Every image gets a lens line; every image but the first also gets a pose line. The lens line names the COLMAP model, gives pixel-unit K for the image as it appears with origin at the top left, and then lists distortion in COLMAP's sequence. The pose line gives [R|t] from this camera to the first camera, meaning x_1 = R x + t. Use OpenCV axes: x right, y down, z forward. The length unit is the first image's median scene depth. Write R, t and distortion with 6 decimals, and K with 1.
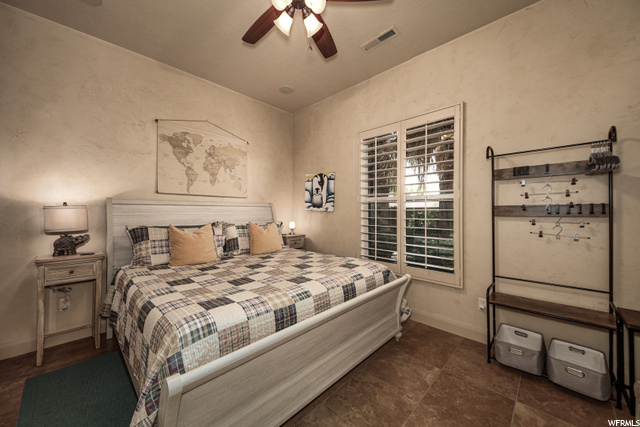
lens RADIAL K [[229.2, 0, 322.8], [0, 229.2, 210.0], [0, 0, 1]] dist [0.055325, 0.000004]
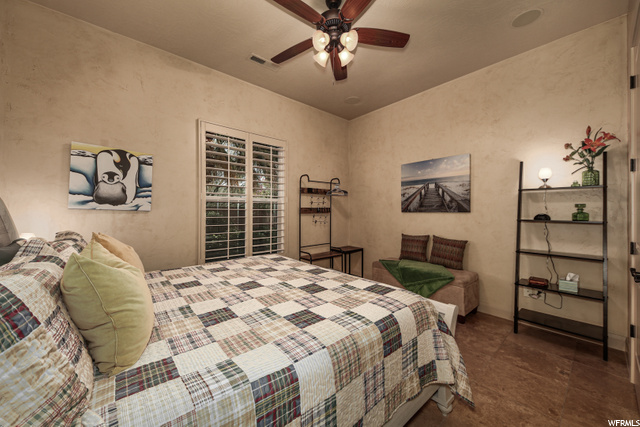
lens RADIAL K [[237.7, 0, 319.1], [0, 237.7, 213.1], [0, 0, 1]] dist [0.000986, 0.000025]
pose [[0.109854, -0.006888, 0.993924, -0.616367], [-0.006453, 0.999950, 0.007643, 0.004469], [-0.993927, -0.007253, 0.109804, 0.404106]]
